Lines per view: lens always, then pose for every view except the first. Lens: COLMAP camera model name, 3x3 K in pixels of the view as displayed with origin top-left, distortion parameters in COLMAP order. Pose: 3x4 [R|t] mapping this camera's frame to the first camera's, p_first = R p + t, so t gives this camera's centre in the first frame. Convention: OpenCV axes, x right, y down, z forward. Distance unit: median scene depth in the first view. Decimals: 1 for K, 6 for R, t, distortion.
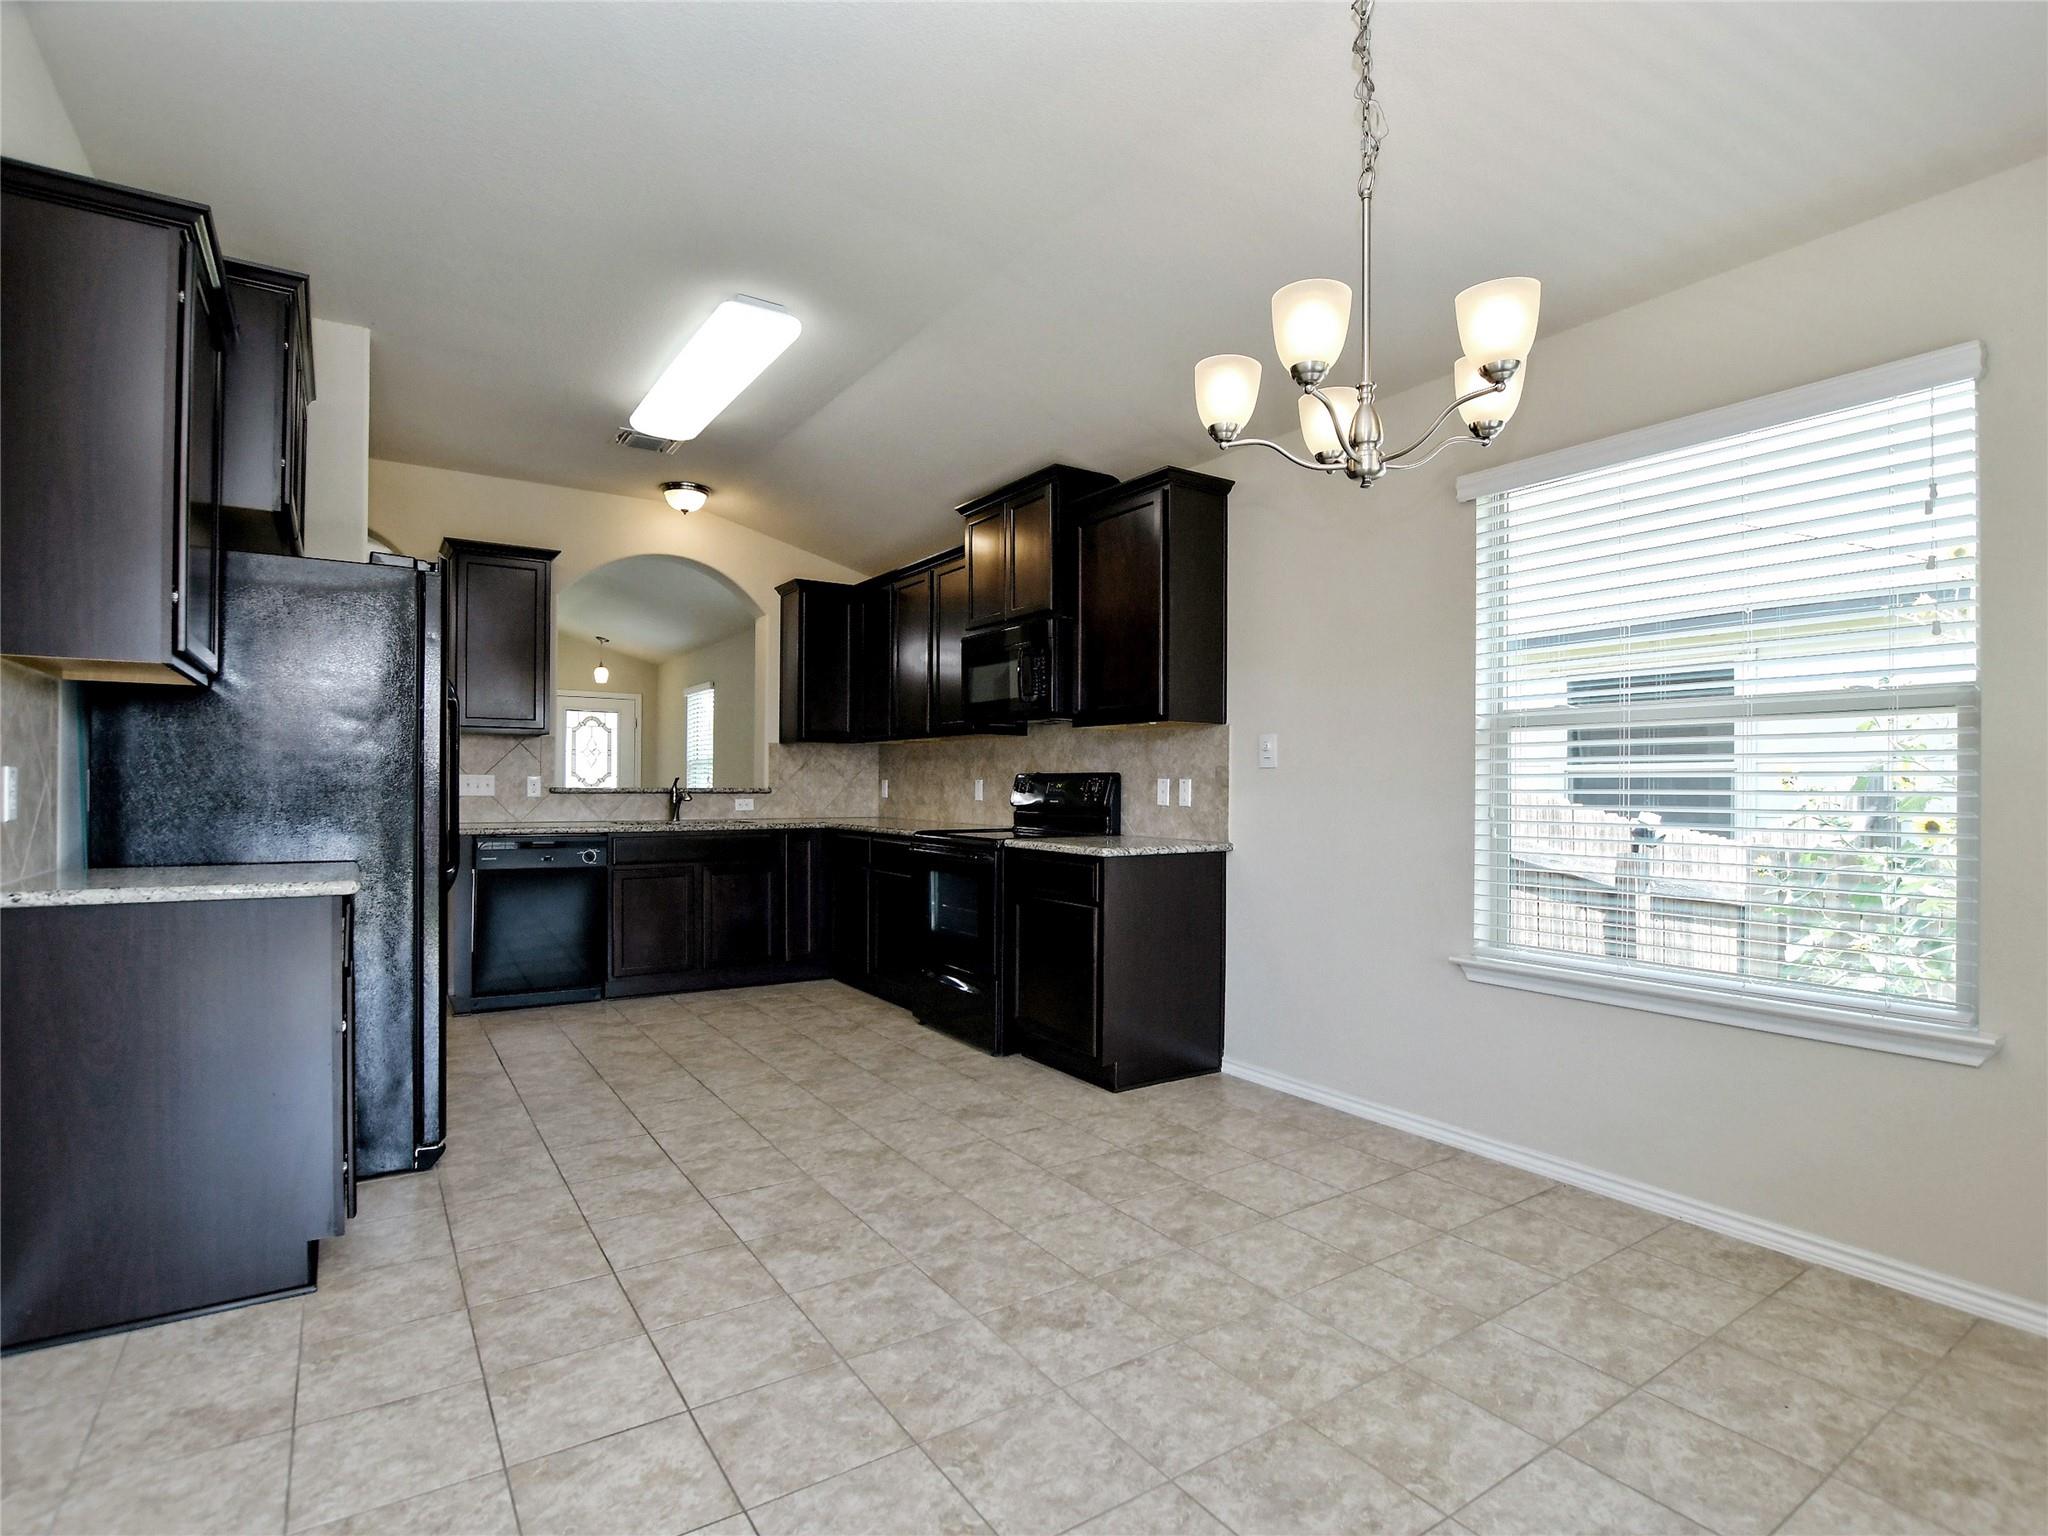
lens RADIAL K [[1010.1, 0, 1007.8], [0, 1010.1, 787.4], [0, 0, 1]] dist [-0.031878, 0.001993]
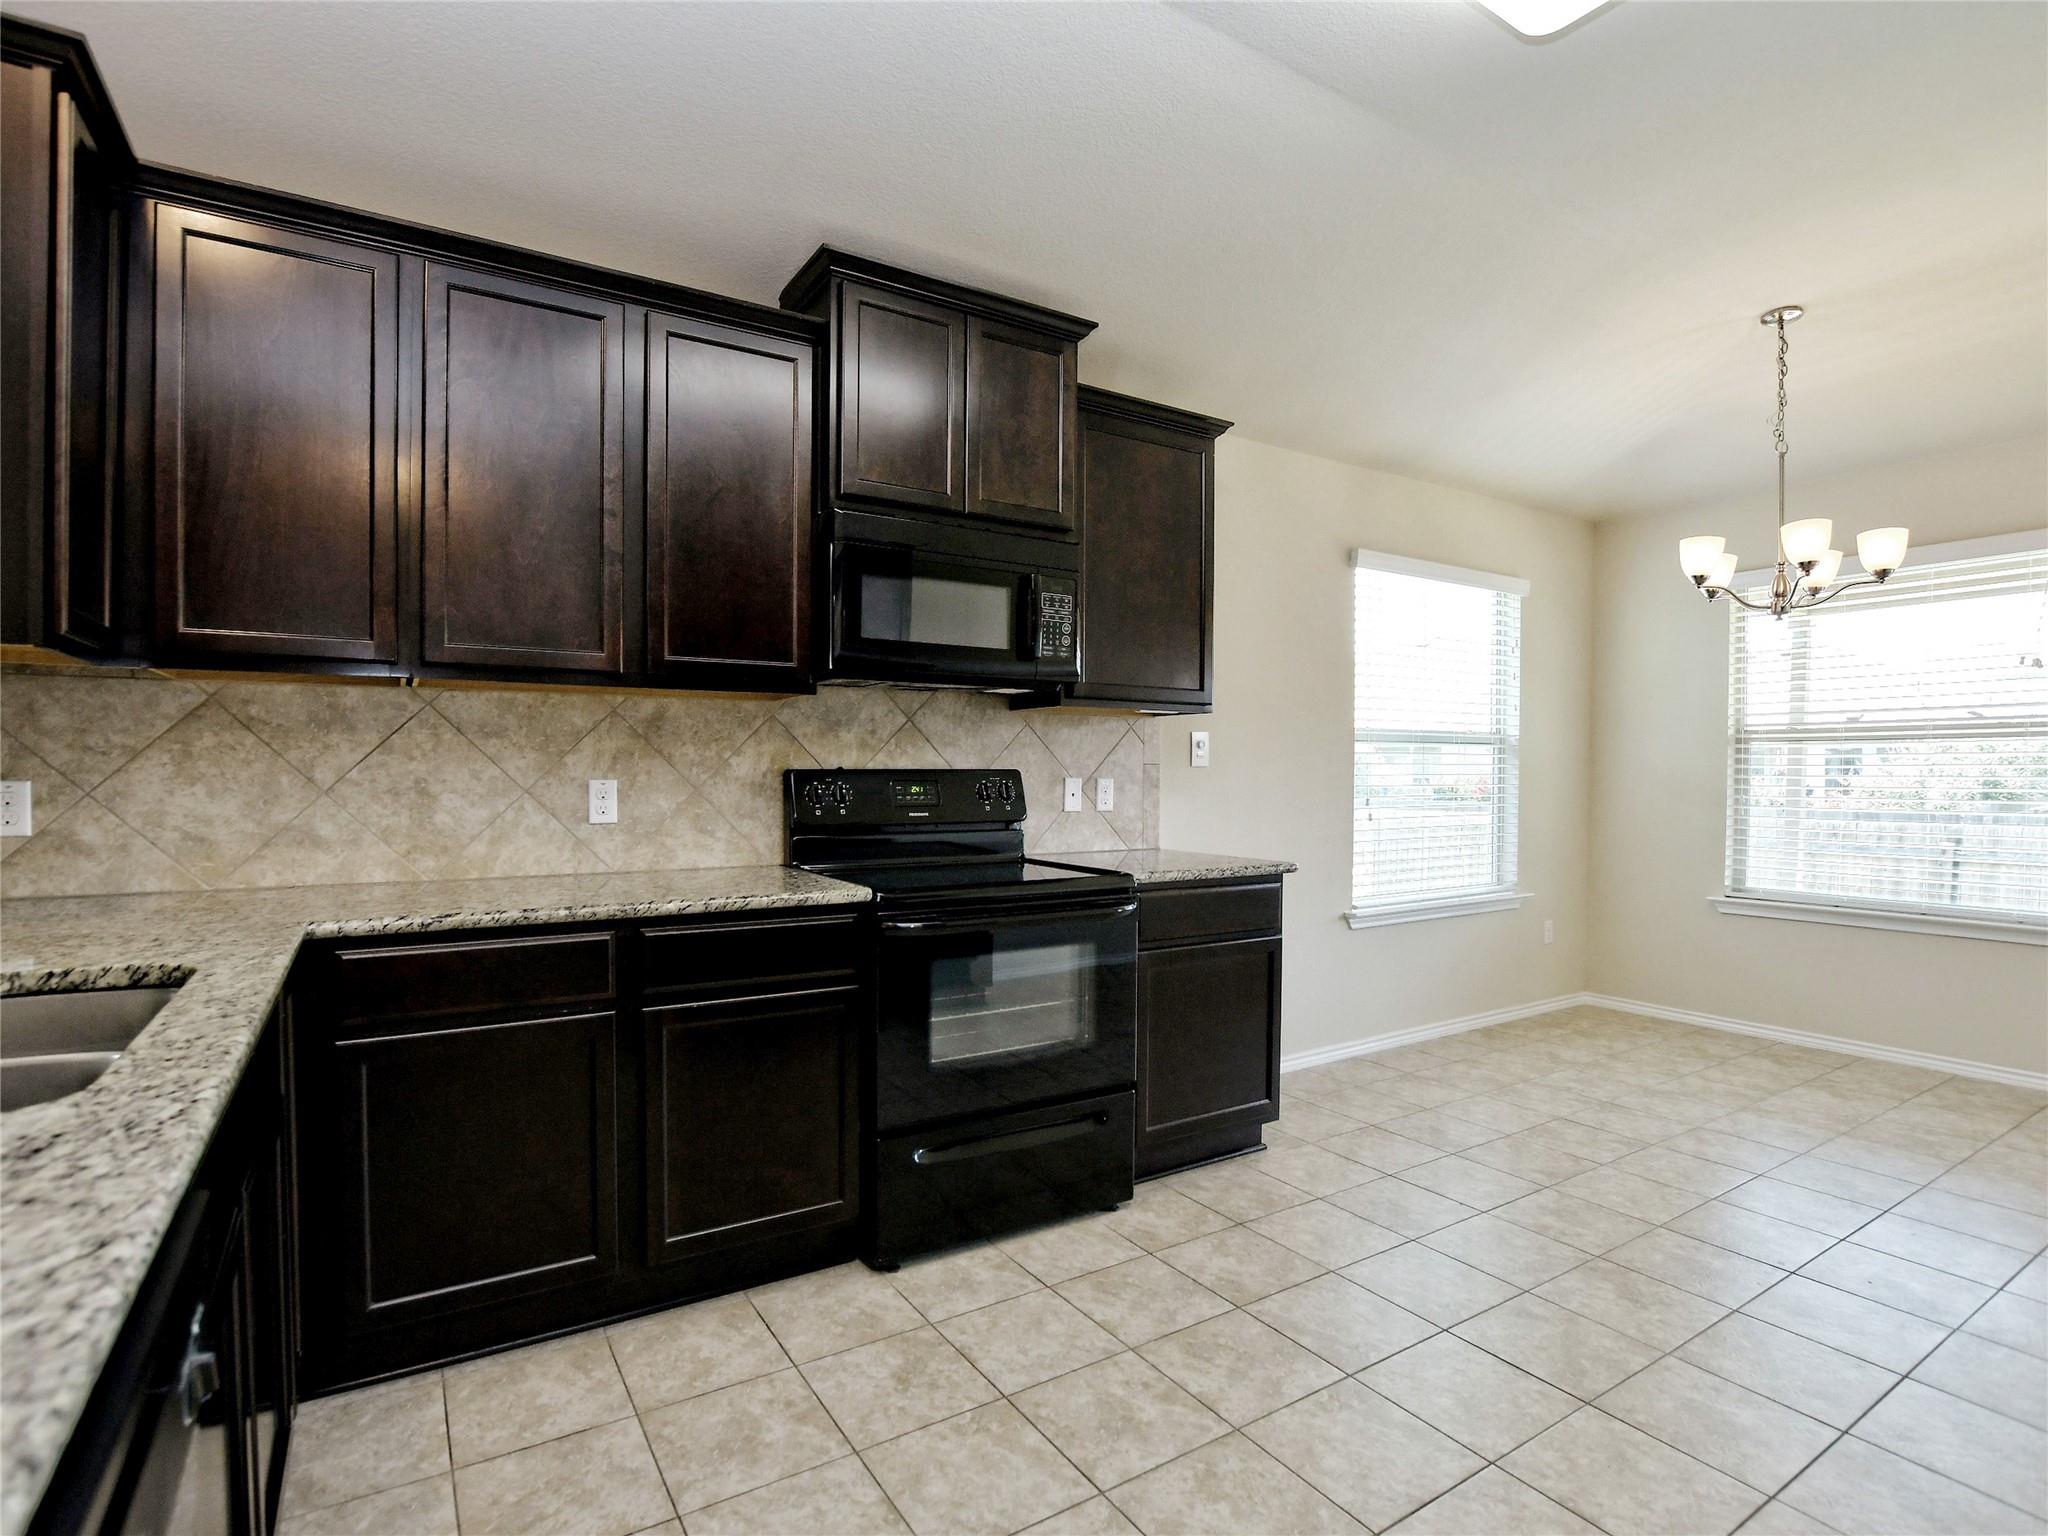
lens RADIAL K [[1010.1, 0, 1007.8], [0, 1010.1, 787.4], [0, 0, 1]] dist [-0.031878, 0.001993]
pose [[0.025891, -0.022386, 0.999414, -0.654202], [-0.000136, 0.999749, 0.022397, -0.019196], [-0.999665, -0.000716, 0.025882, 1.053309]]
